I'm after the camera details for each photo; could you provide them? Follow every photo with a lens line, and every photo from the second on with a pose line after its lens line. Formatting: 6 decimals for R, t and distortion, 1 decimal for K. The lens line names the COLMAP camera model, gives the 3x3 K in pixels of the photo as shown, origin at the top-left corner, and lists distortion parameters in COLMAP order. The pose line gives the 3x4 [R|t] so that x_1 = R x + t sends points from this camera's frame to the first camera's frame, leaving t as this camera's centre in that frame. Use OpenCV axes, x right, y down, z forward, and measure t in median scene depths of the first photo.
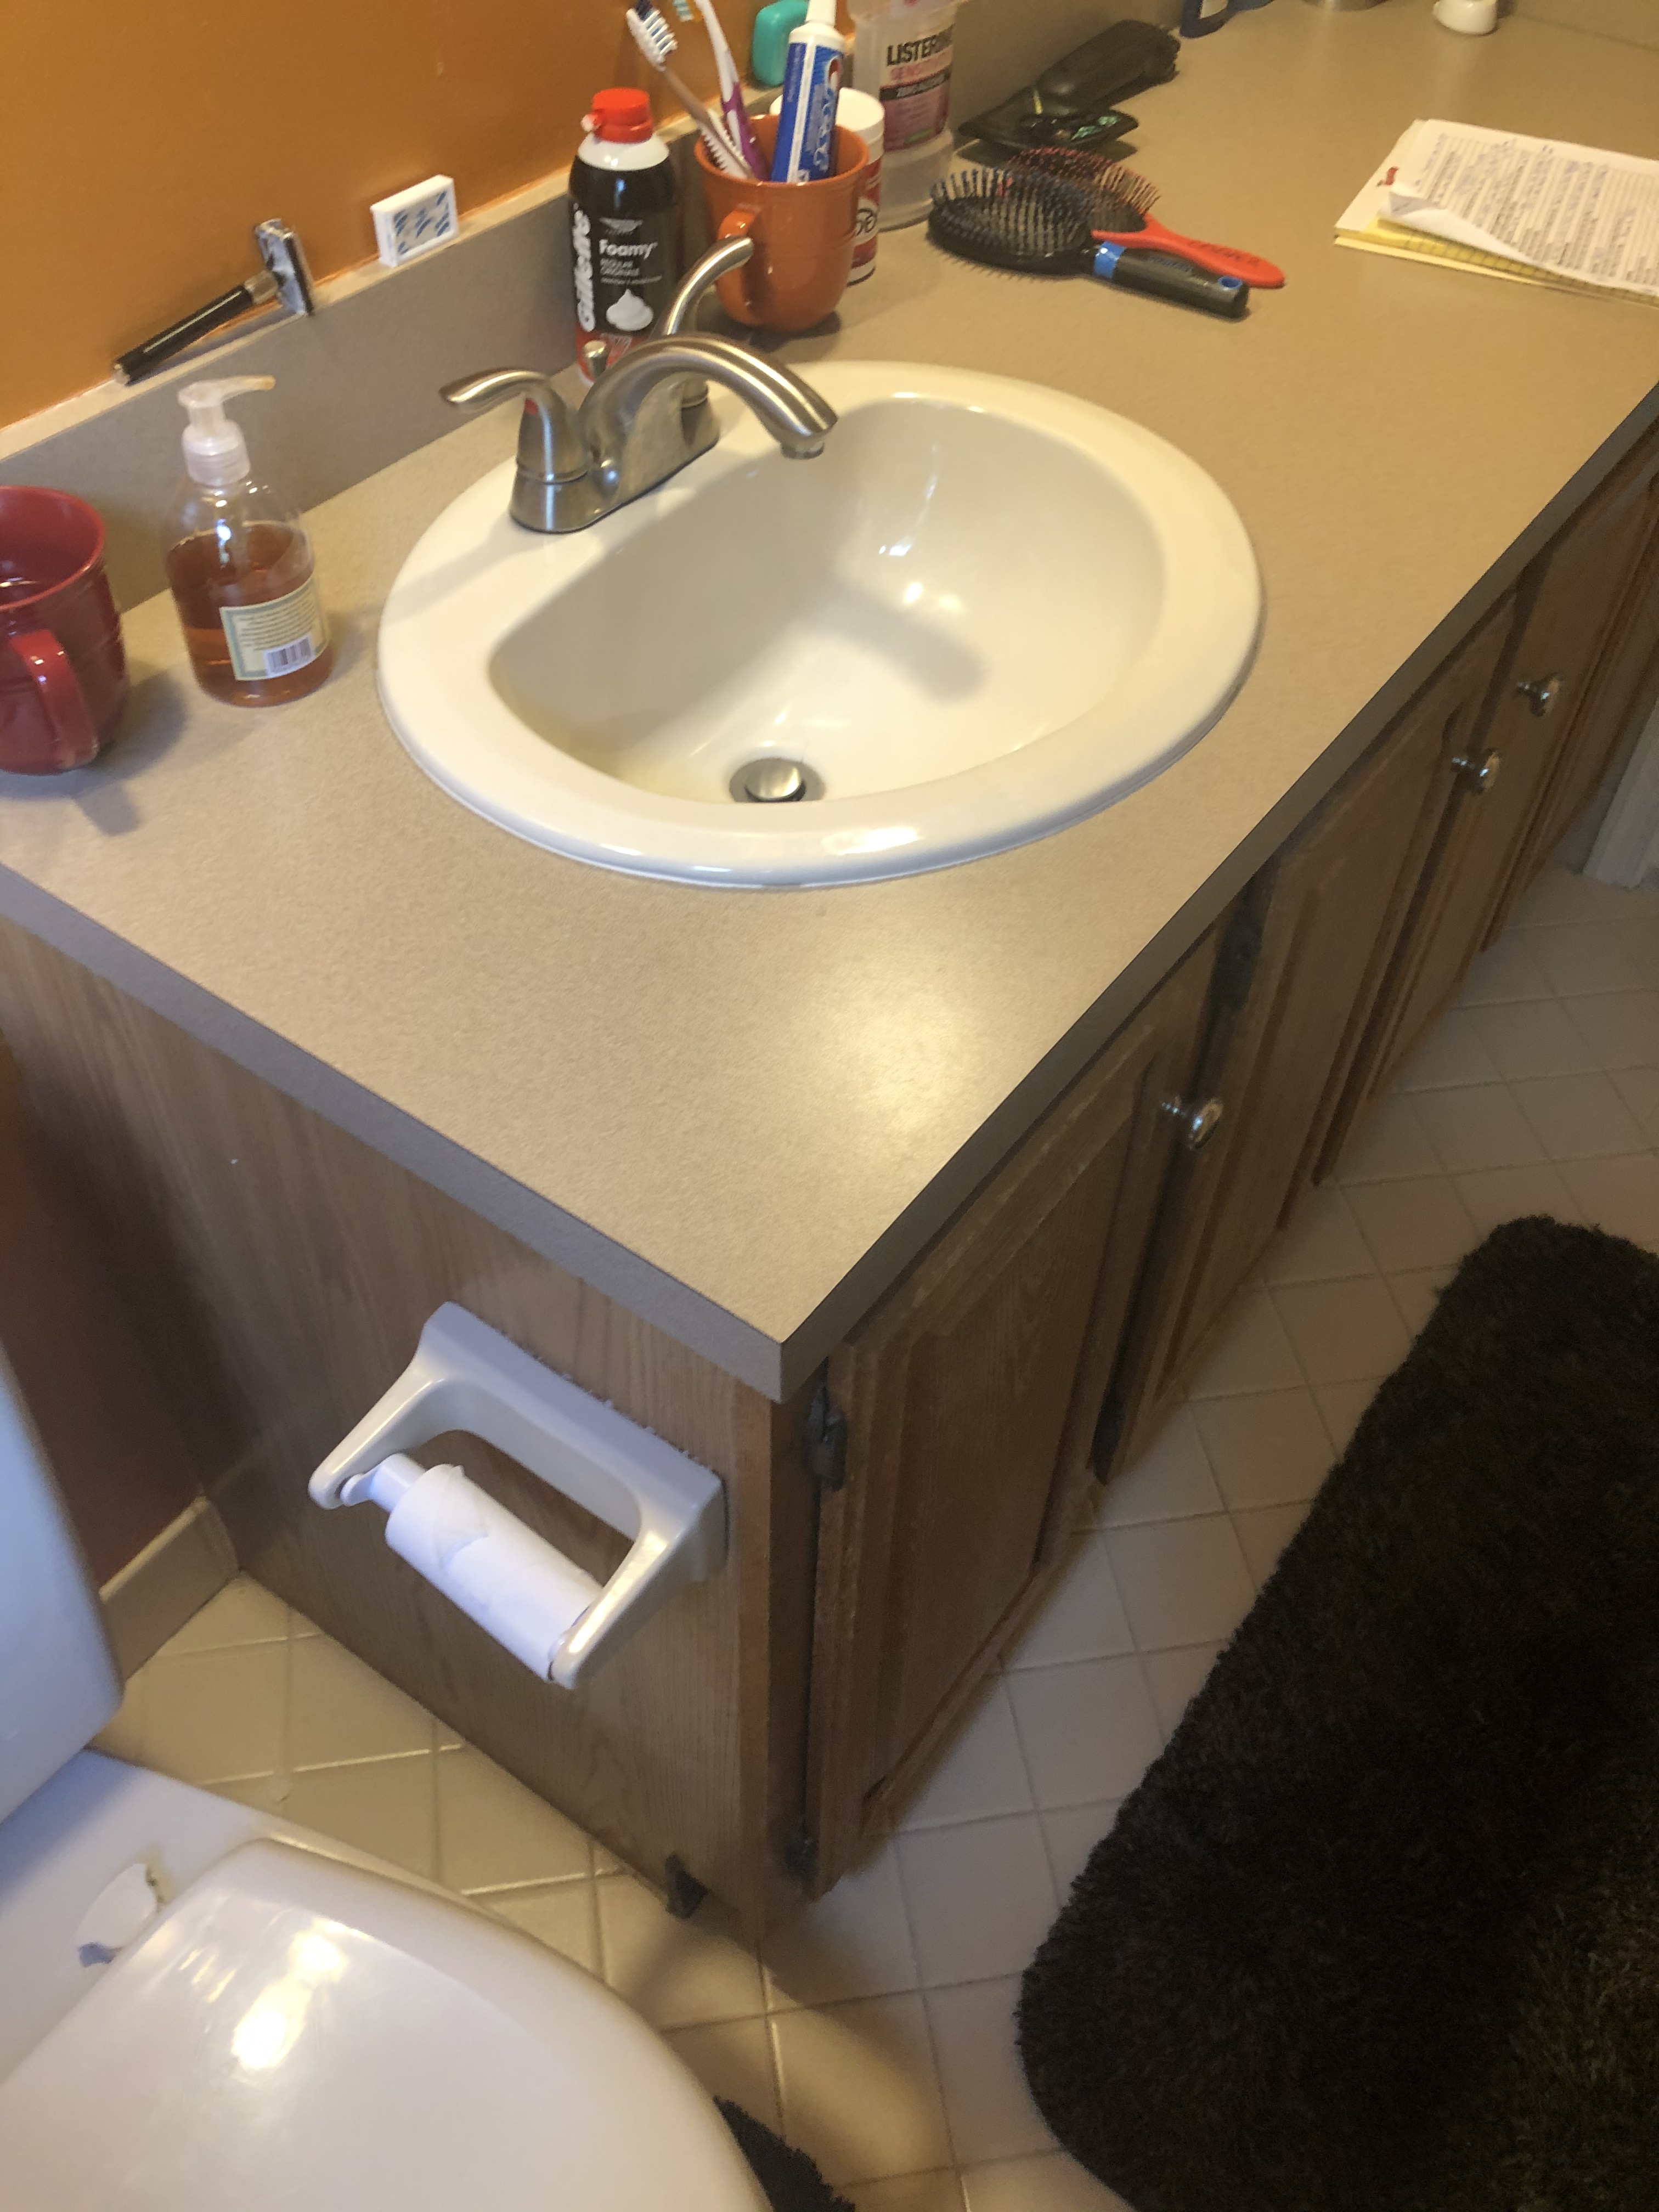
lens RADIAL K [[1823.9, 0, 826.4], [0, 1823.9, 1104.8], [0, 0, 1]] dist [0.047383, -0.050495]
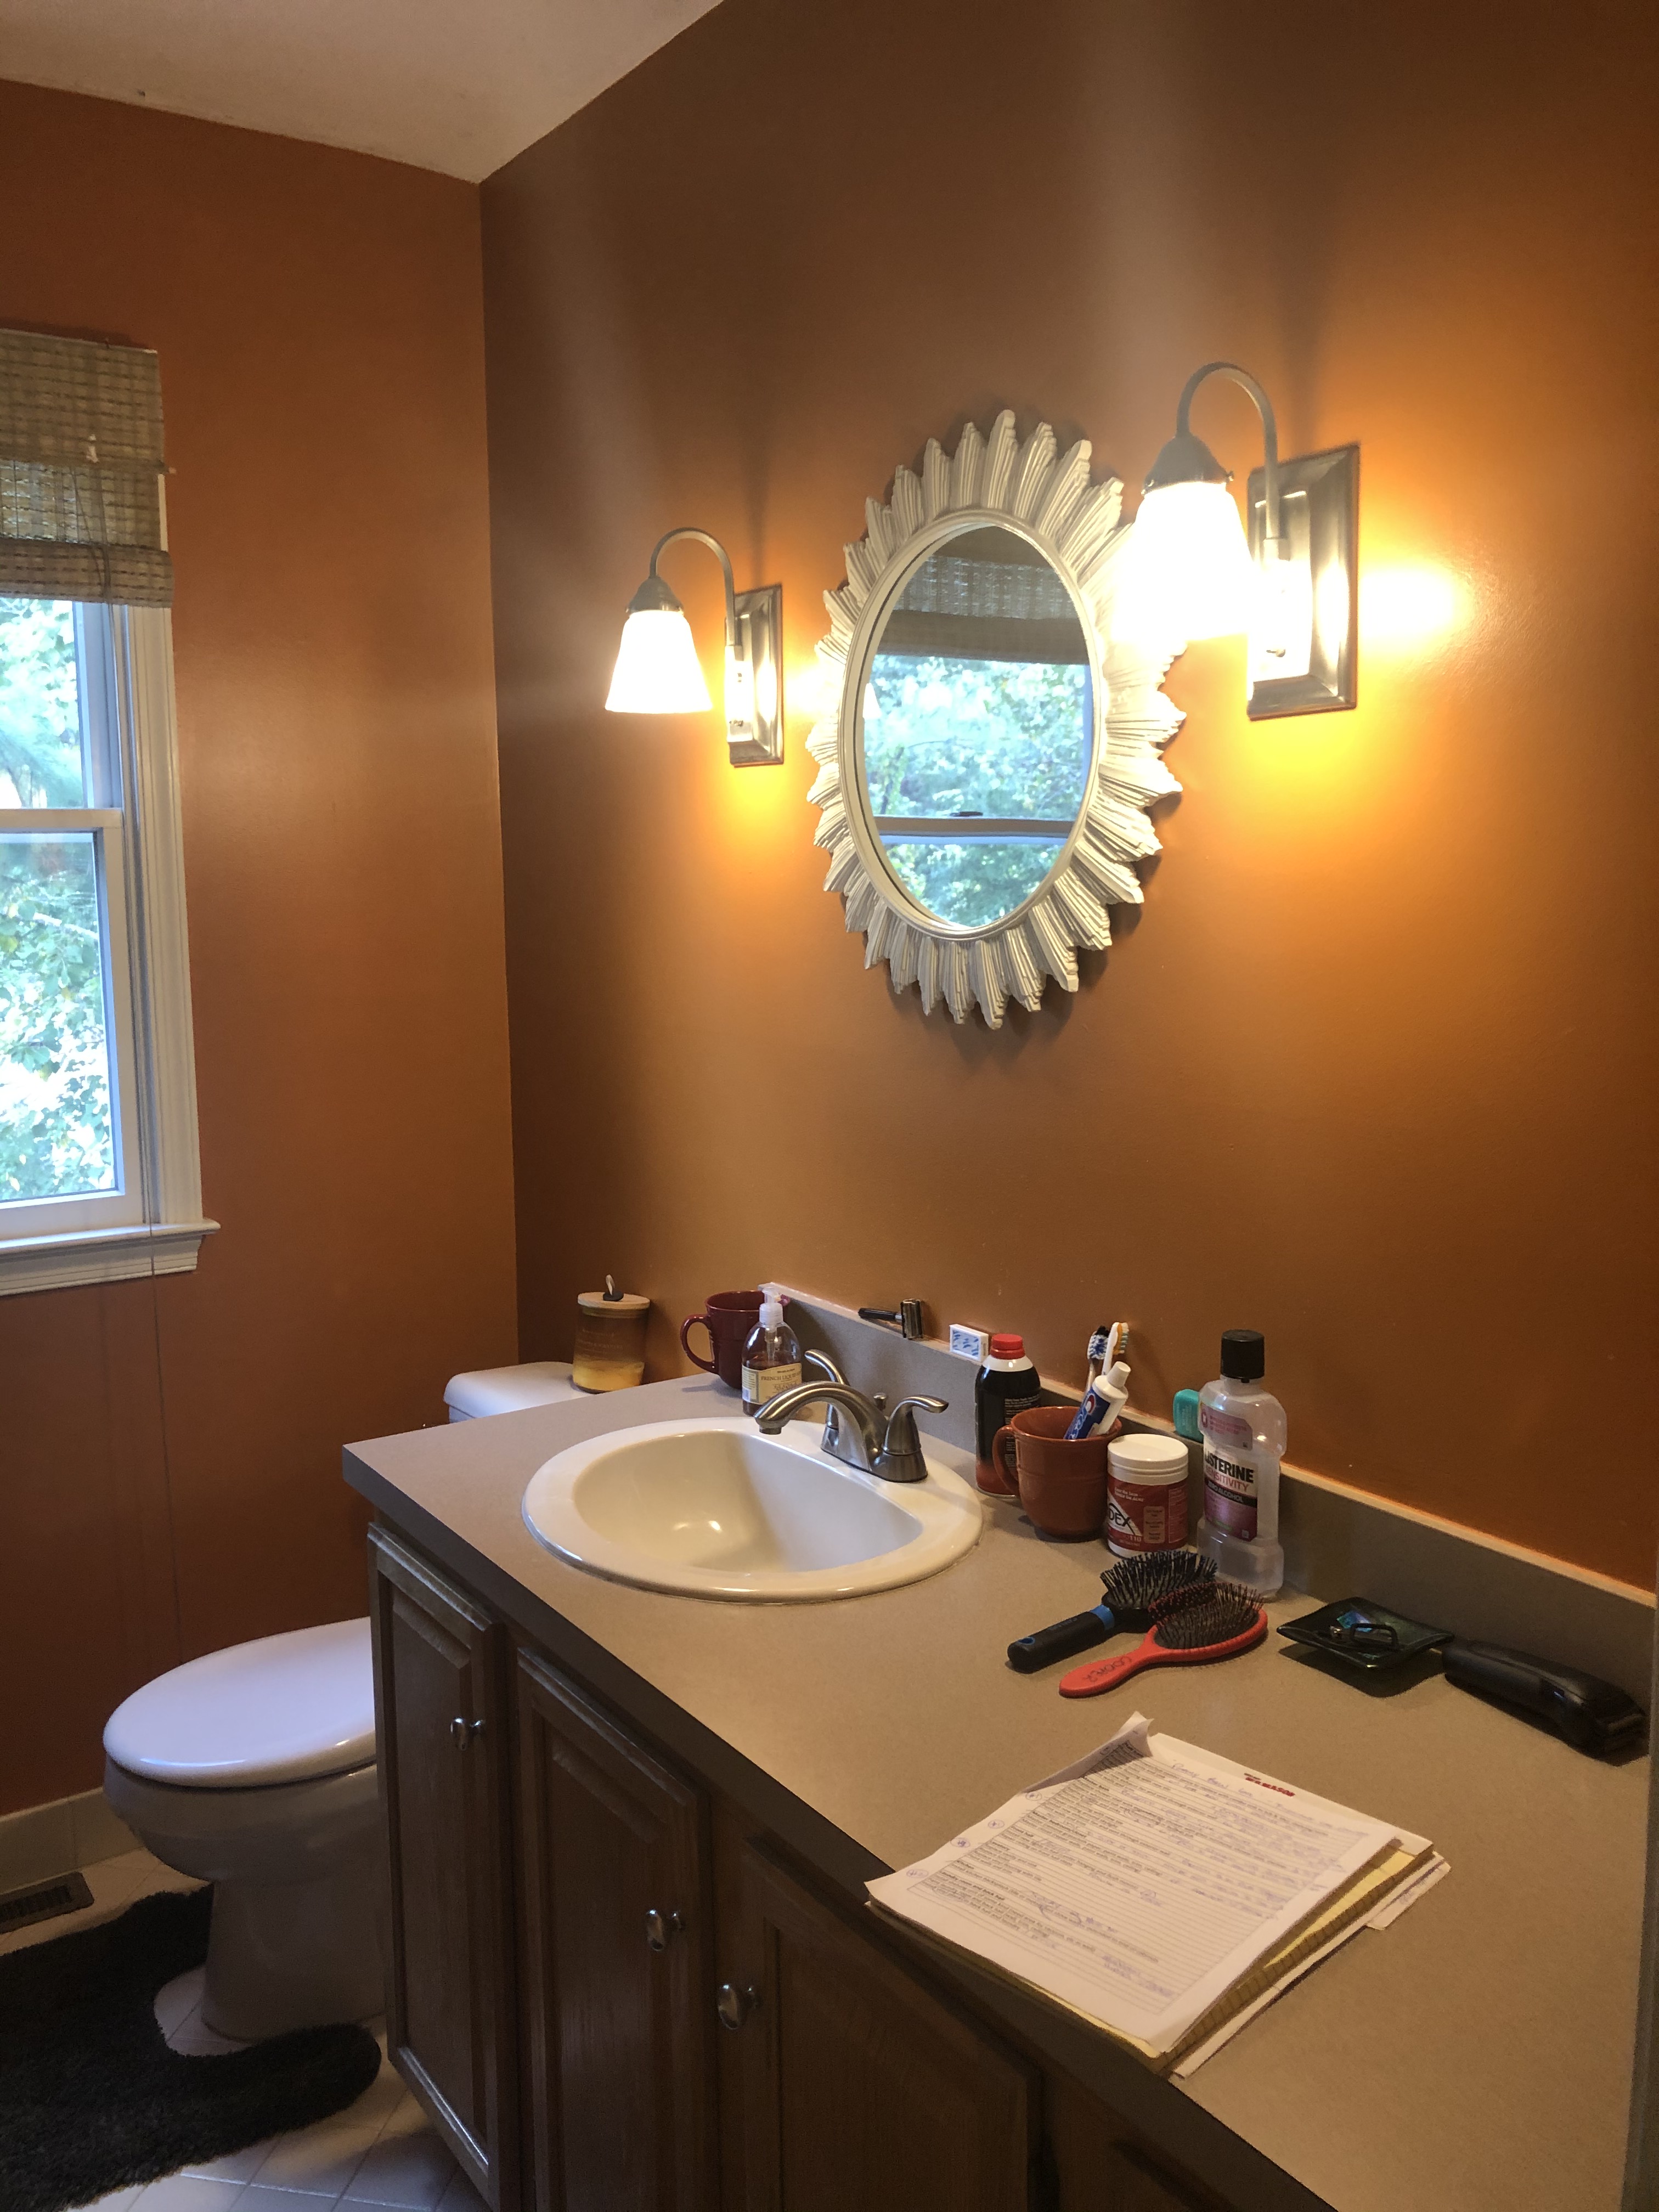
lens RADIAL K [[1823.9, 0, 826.0], [0, 1823.9, 1094.6], [0, 0, 1]] dist [0.047383, -0.050495]
pose [[-0.346394, 0.092856, -0.933482, 1.623366], [-0.696056, 0.641674, 0.322119, -1.166922], [0.628902, 0.761336, -0.157639, 1.002547]]
